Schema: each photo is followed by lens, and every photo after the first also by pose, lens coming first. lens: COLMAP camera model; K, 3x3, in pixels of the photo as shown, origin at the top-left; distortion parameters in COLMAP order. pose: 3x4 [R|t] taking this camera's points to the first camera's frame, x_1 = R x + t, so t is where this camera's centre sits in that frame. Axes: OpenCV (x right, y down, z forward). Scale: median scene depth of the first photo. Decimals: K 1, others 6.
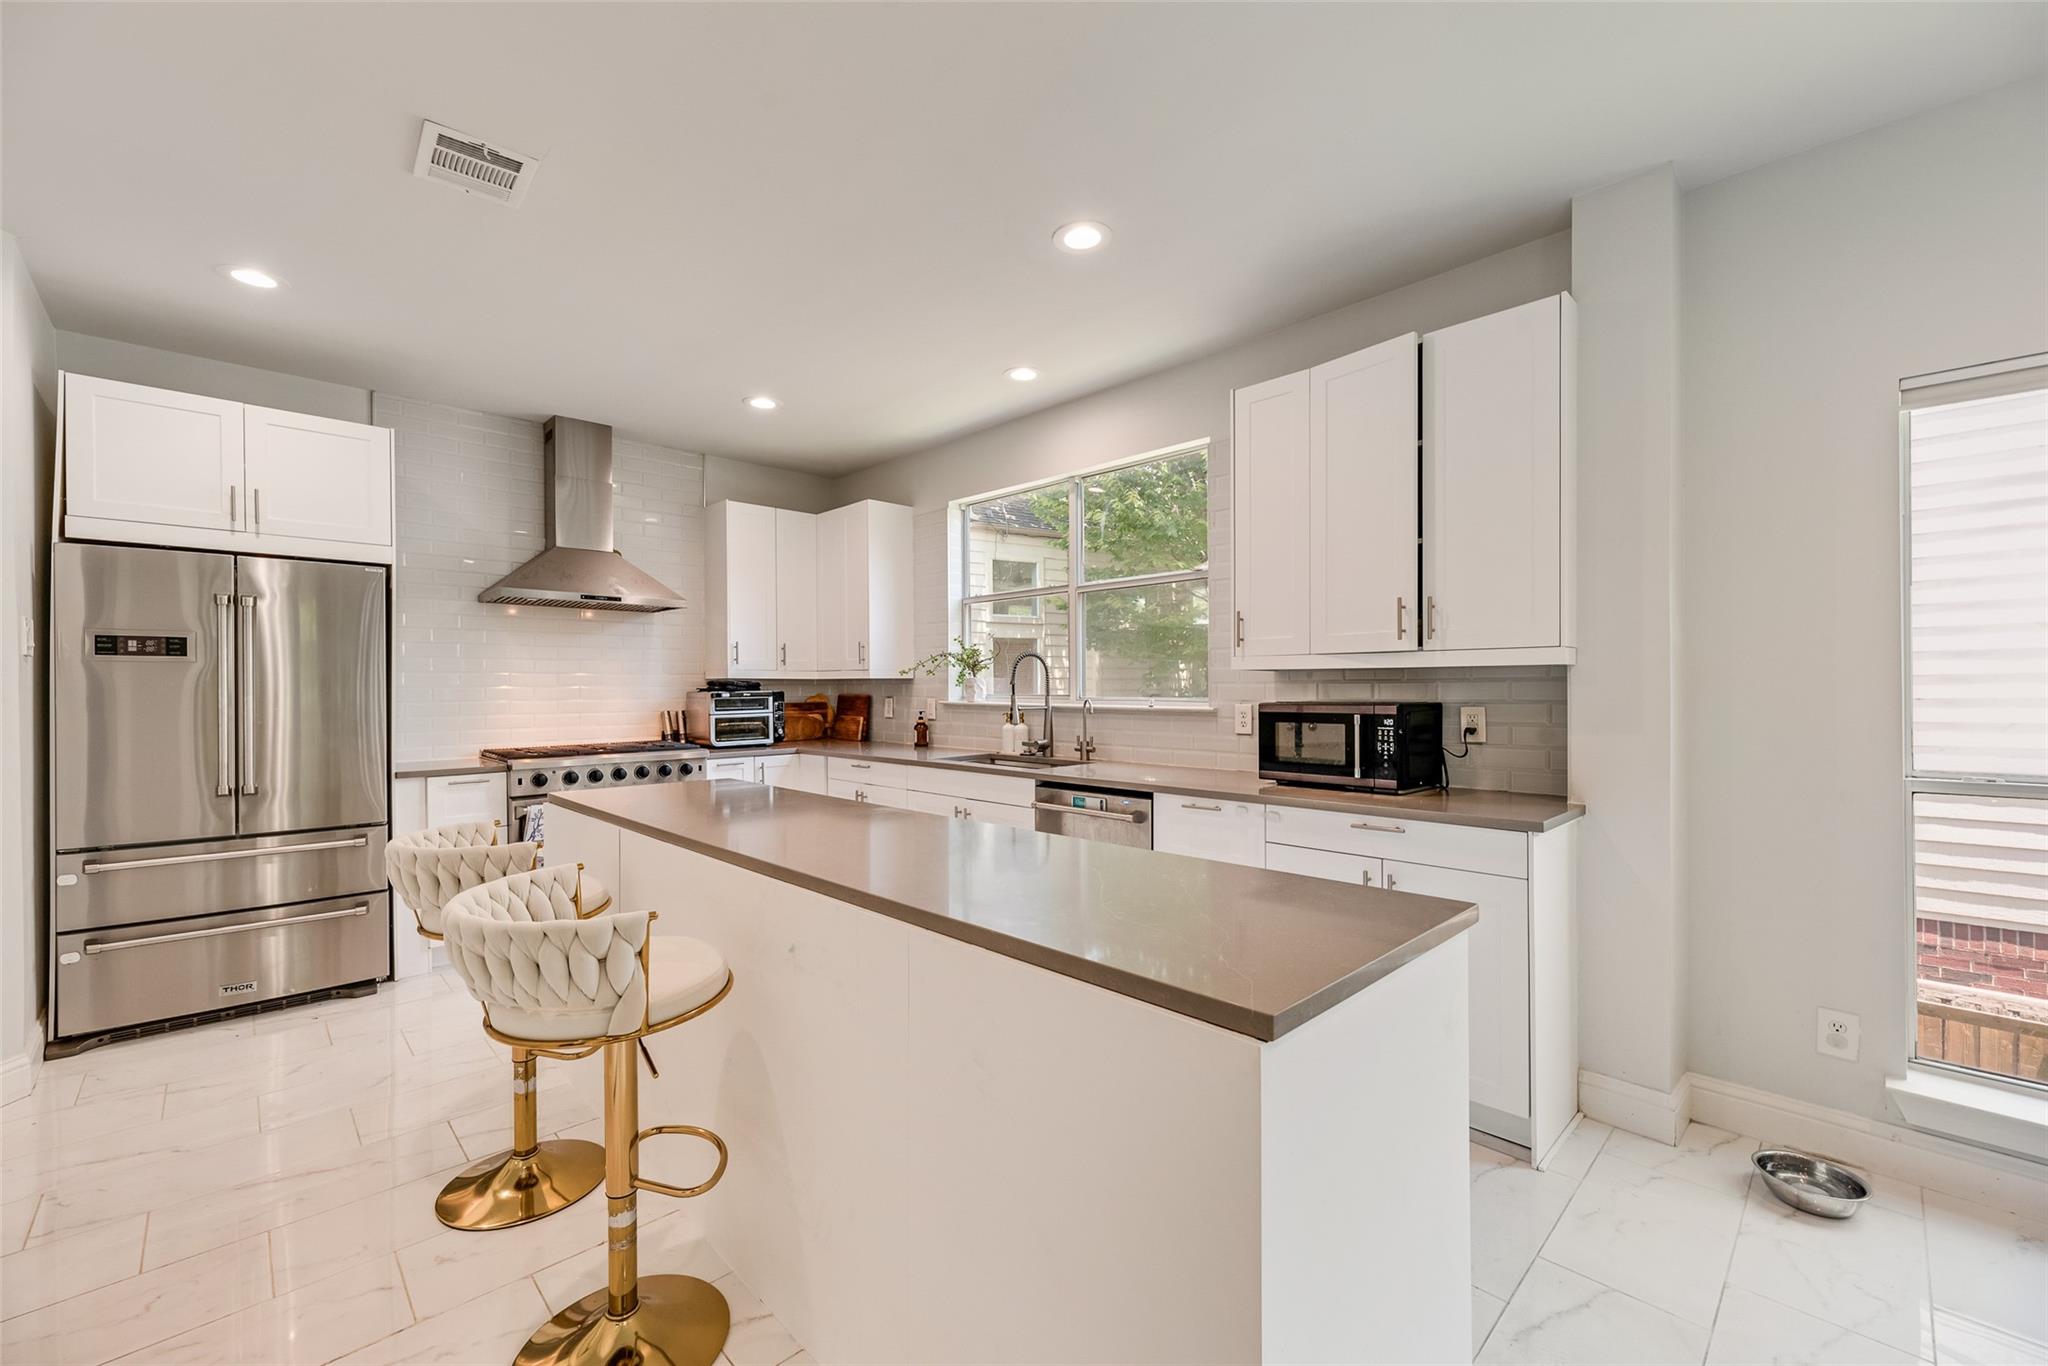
lens RADIAL K [[831.5, 0, 1023.7], [0, 831.5, 688.9], [0, 0, 1]] dist [0.000160, 0.000029]
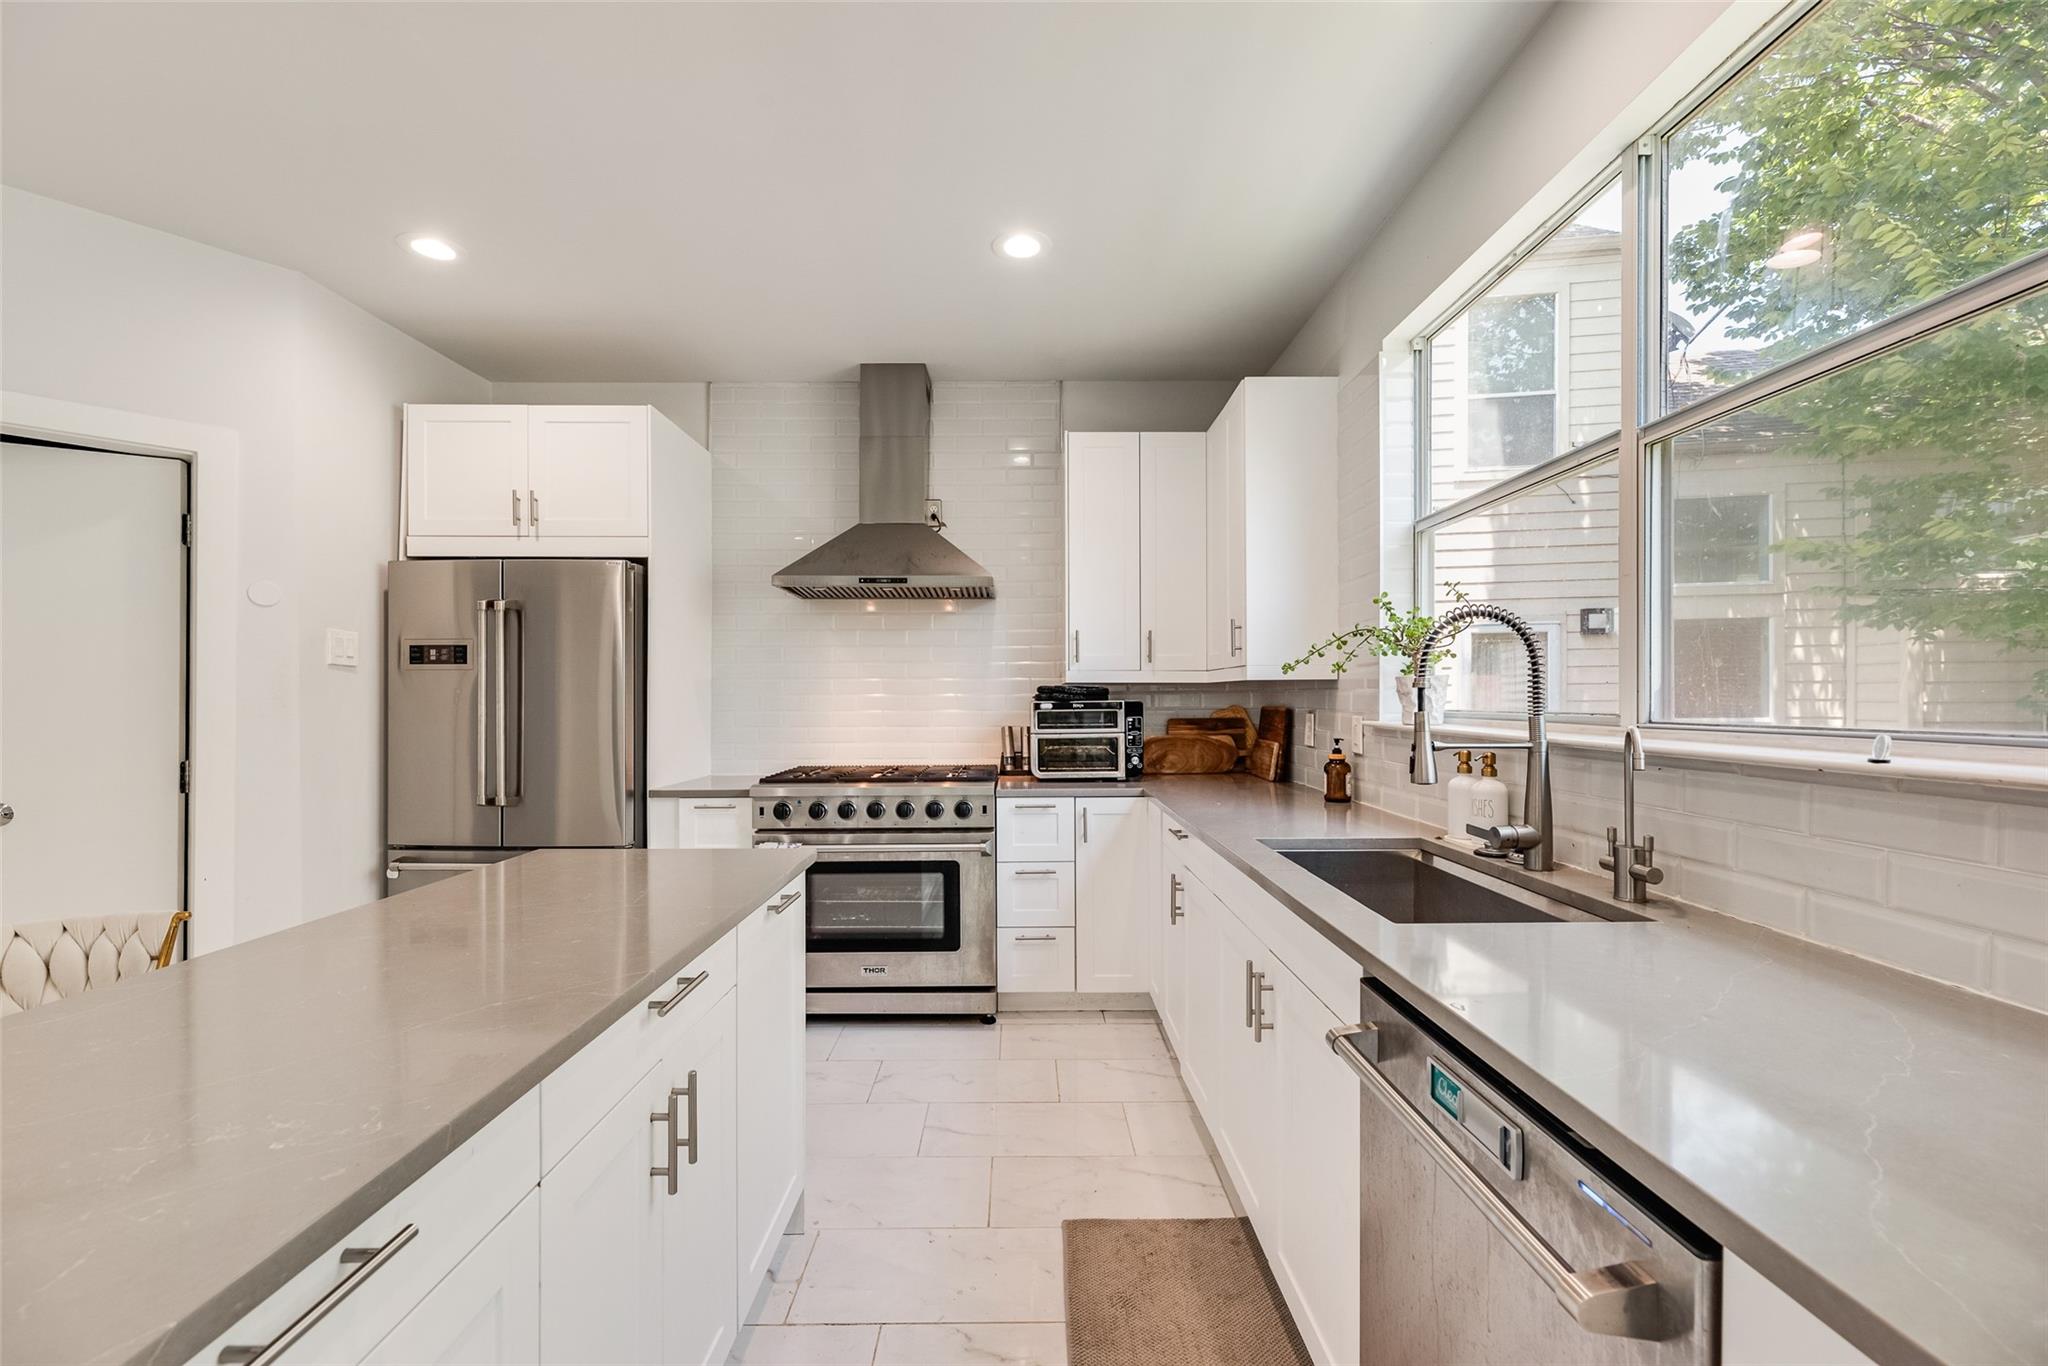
lens RADIAL K [[823.7, 0, 1024.8], [0, 823.7, 703.1], [0, 0, 1]] dist [-0.000727, 0.000073]
pose [[0.725426, 0.004897, -0.688283, 0.103769], [-0.001751, 0.999985, 0.005270, 0.001061], [0.688298, -0.002618, 0.725423, 0.466643]]
